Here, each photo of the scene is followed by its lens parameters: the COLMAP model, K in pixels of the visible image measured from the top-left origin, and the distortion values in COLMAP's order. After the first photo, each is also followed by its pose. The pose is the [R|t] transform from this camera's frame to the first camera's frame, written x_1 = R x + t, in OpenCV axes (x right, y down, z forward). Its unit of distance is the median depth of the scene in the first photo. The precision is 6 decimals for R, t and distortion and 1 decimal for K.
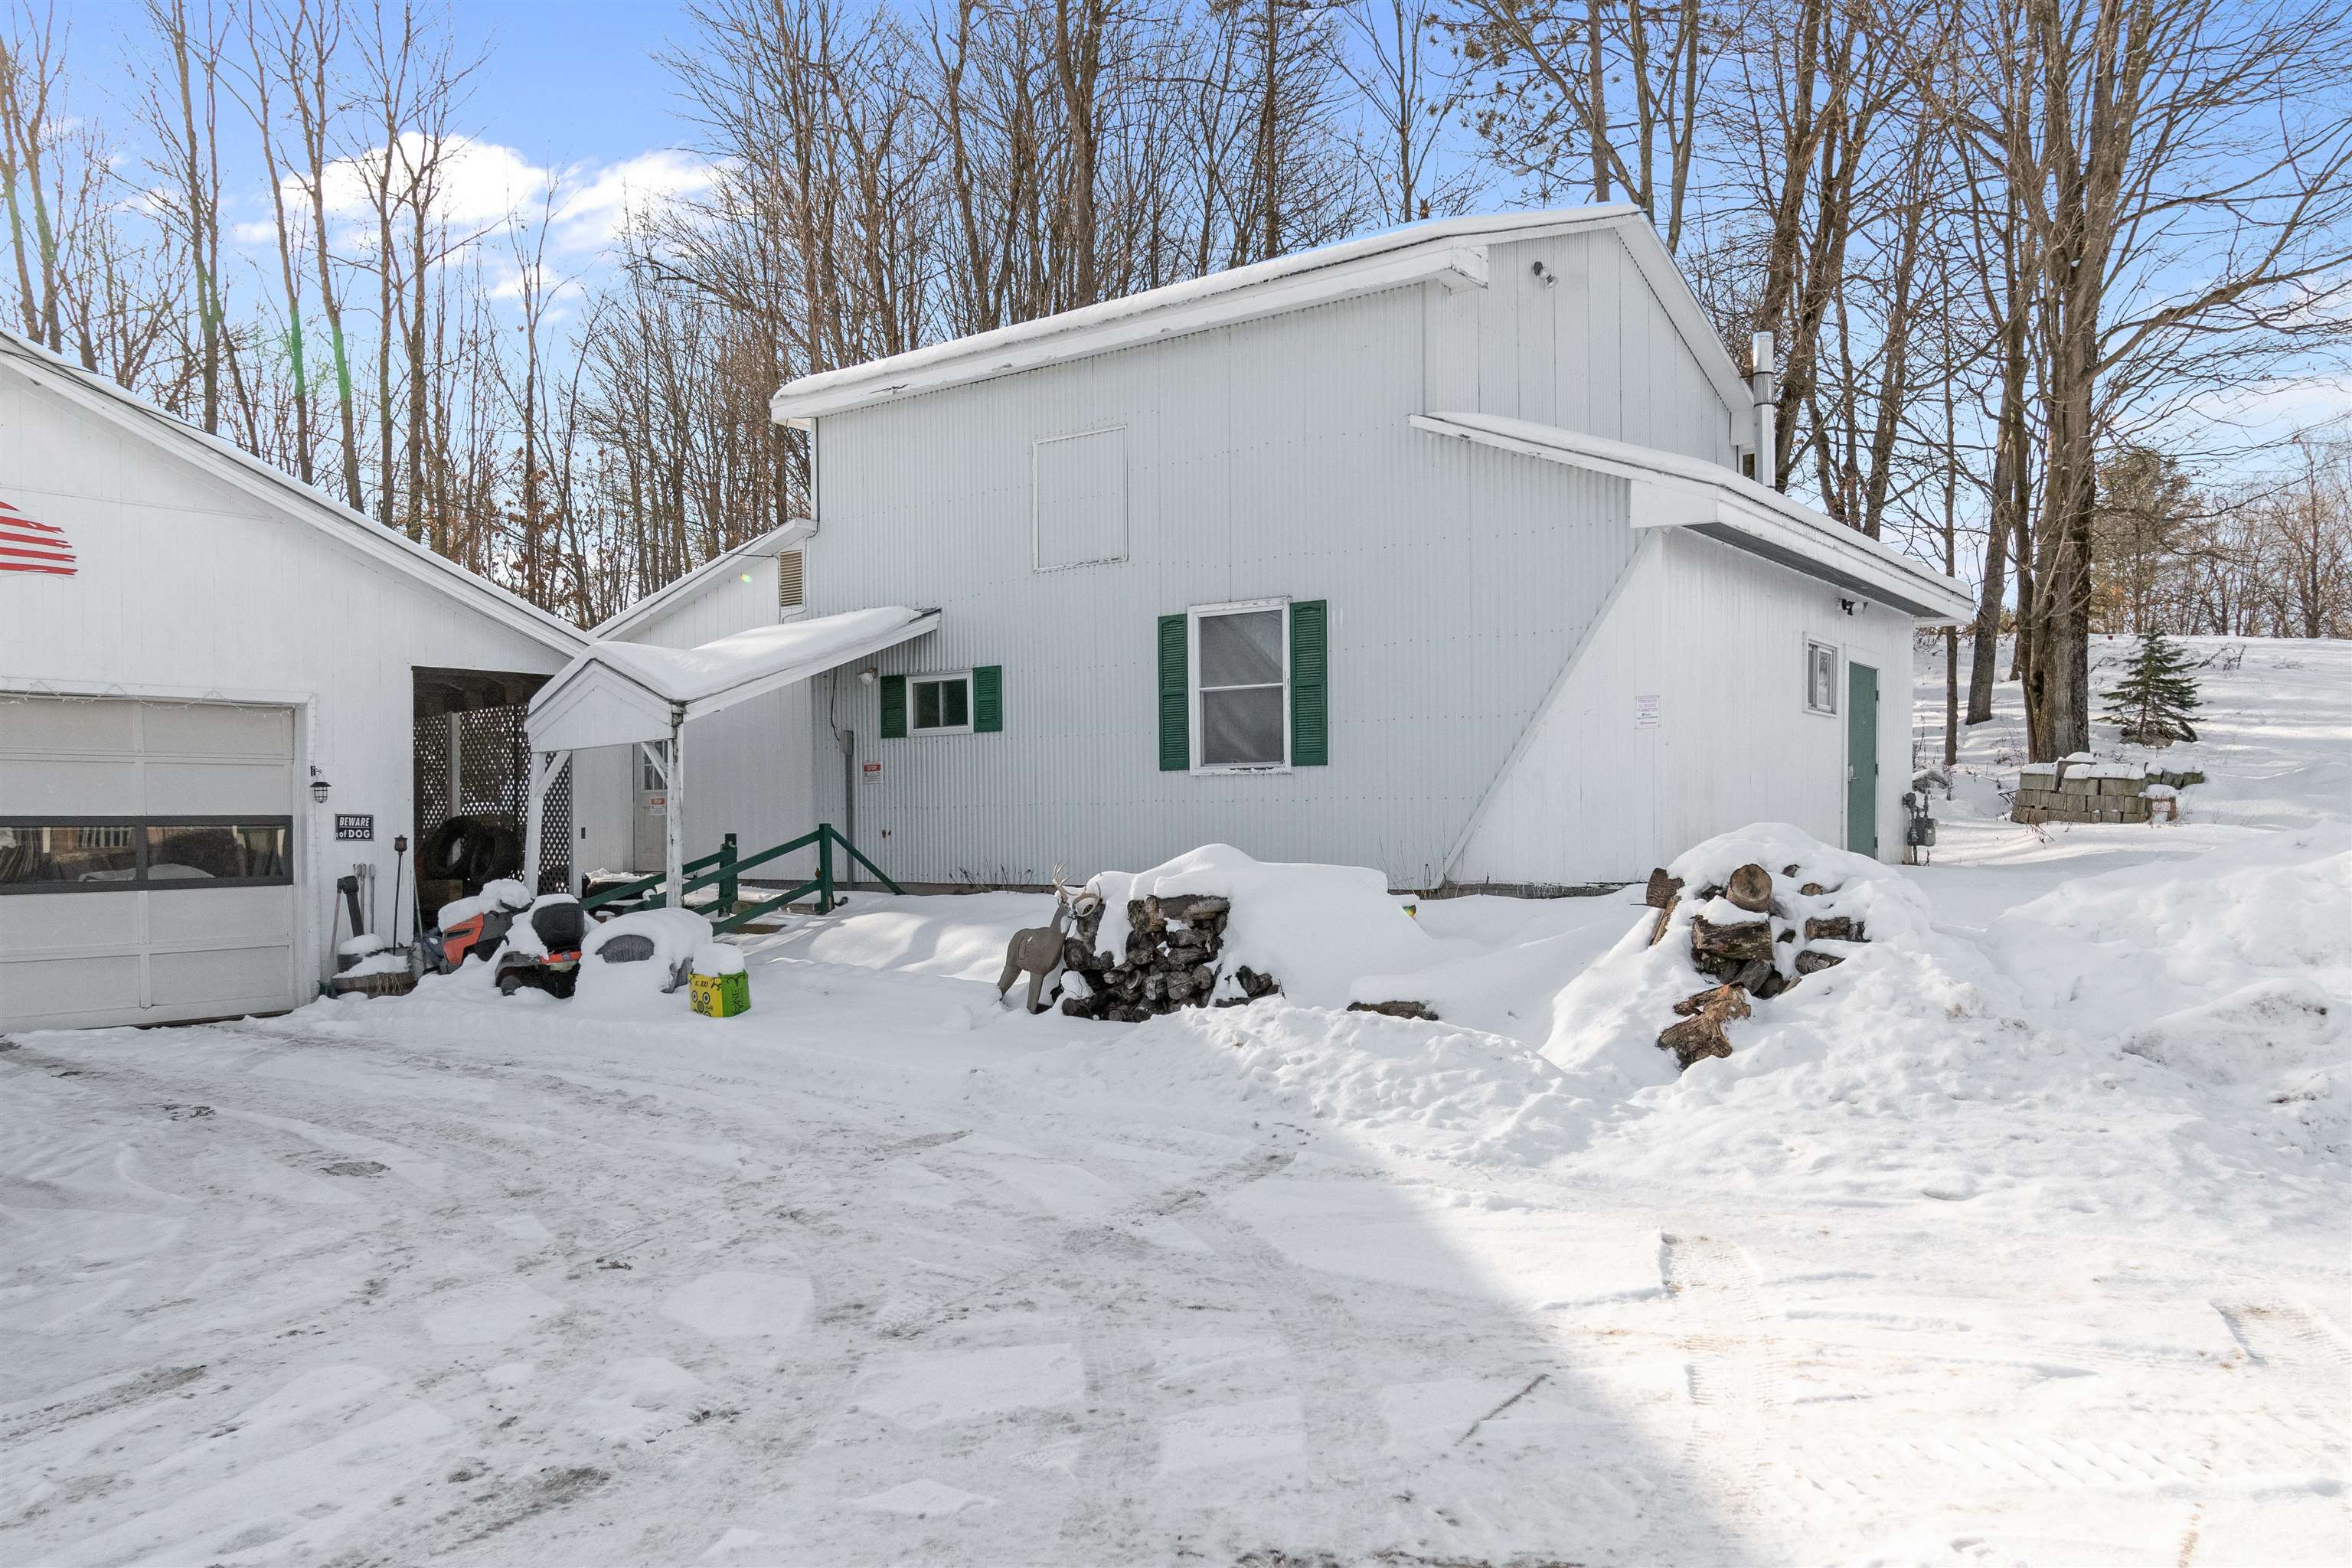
lens RADIAL K [[1669.2, 0, 1180.1], [0, 1669.2, 865.2], [0, 0, 1]] dist [-0.003610, -0.006777]
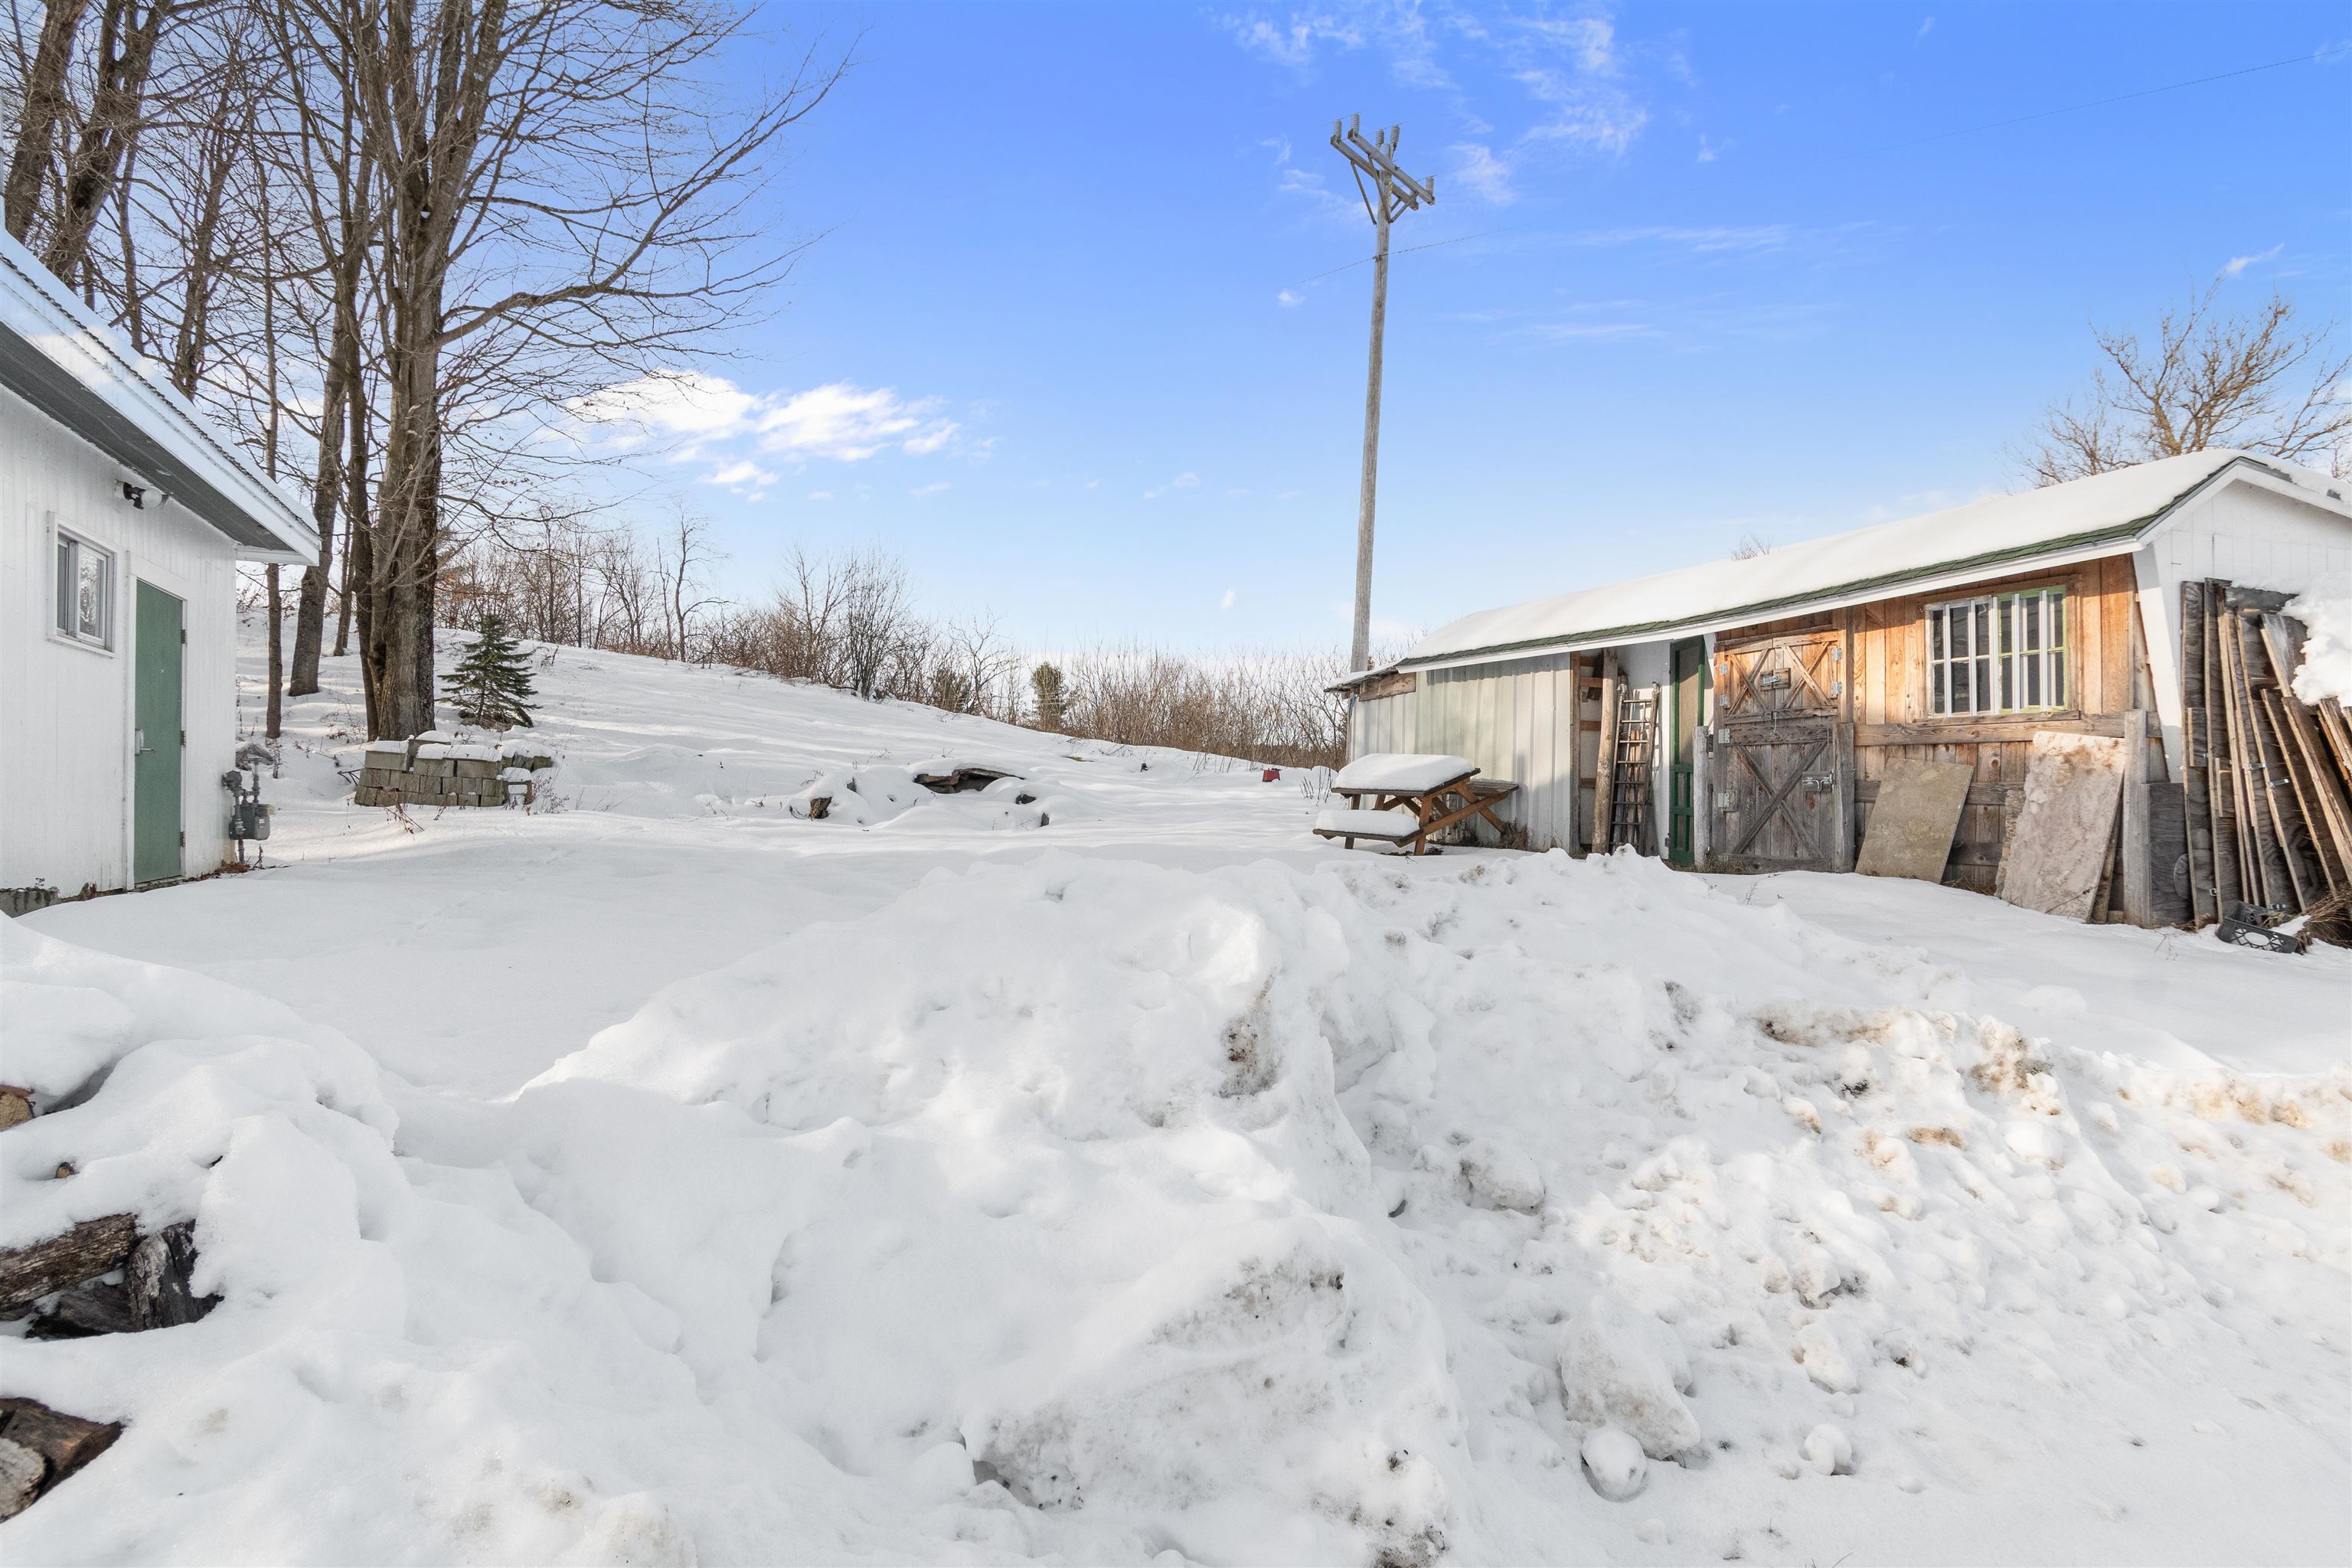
lens RADIAL K [[1266.7, 0, 1179.2], [0, 1266.7, 802.7], [0, 0, 1]] dist [0.003372, 0.000876]
pose [[0.481859, 0.003935, 0.876240, 0.106667], [0.010879, 0.999886, -0.010473, -0.014076], [-0.876181, 0.014579, 0.481762, 0.265017]]
